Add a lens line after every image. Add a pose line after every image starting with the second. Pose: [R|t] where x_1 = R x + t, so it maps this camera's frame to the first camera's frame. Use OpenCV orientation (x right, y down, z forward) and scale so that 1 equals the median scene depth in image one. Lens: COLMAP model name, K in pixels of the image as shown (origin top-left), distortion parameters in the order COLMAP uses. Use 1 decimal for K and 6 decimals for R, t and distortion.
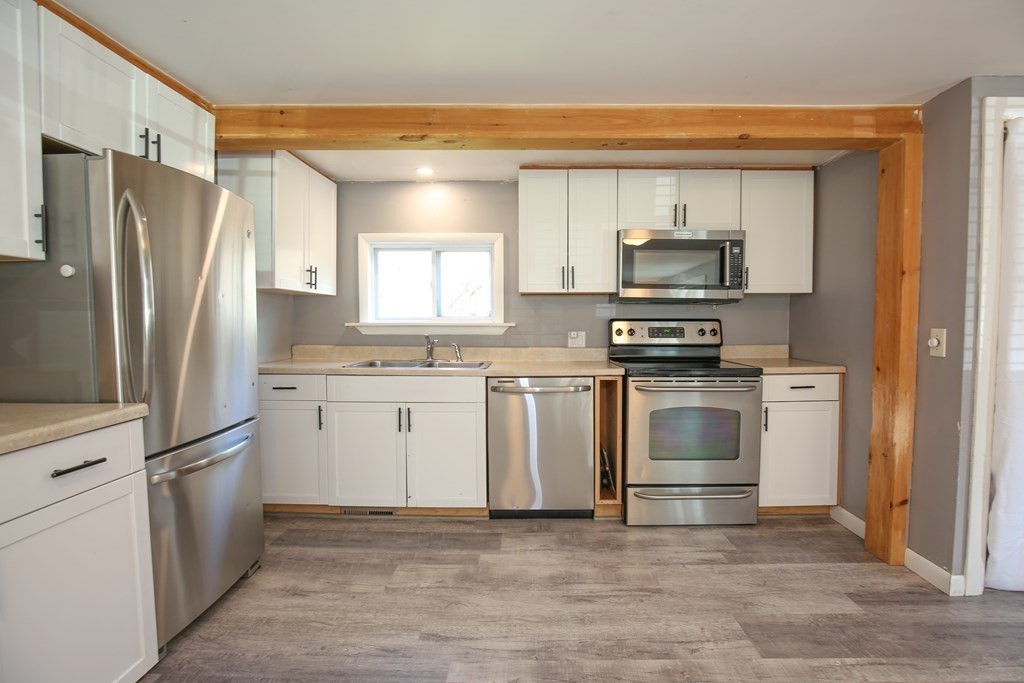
lens RADIAL K [[471.2, 0, 522.9], [0, 471.2, 337.8], [0, 0, 1]] dist [-0.031165, 0.000756]
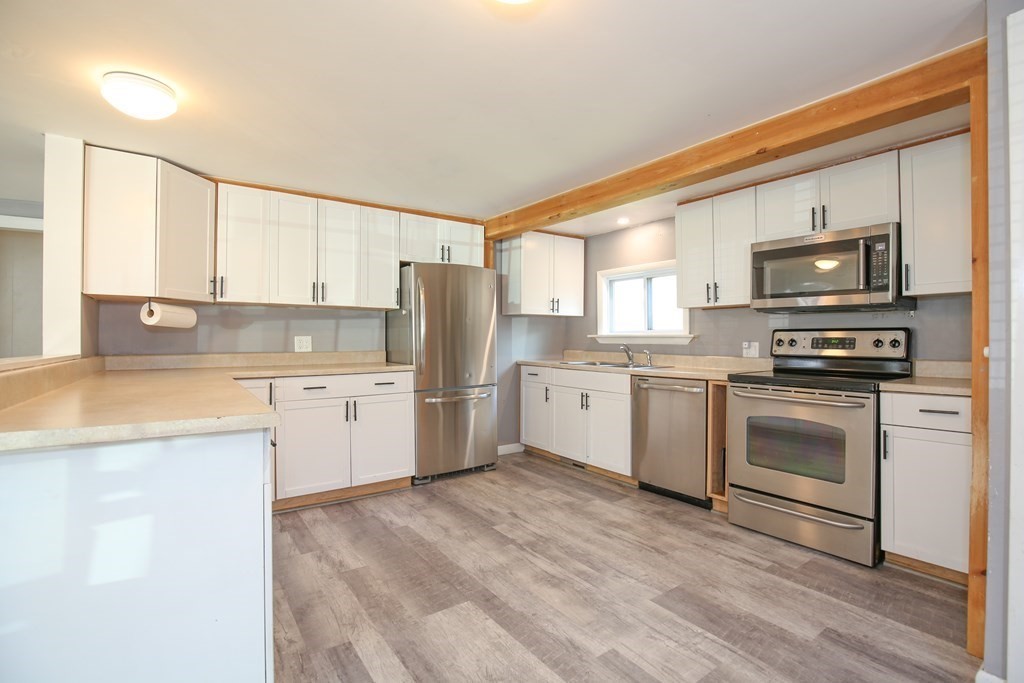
lens RADIAL K [[471.2, 0, 522.9], [0, 471.2, 337.8], [0, 0, 1]] dist [-0.031165, 0.000756]
pose [[0.605716, -0.001152, -0.795680, 0.788009], [-0.029705, 0.999269, -0.024059, 0.020960], [0.795127, 0.038209, 0.605239, -0.030508]]
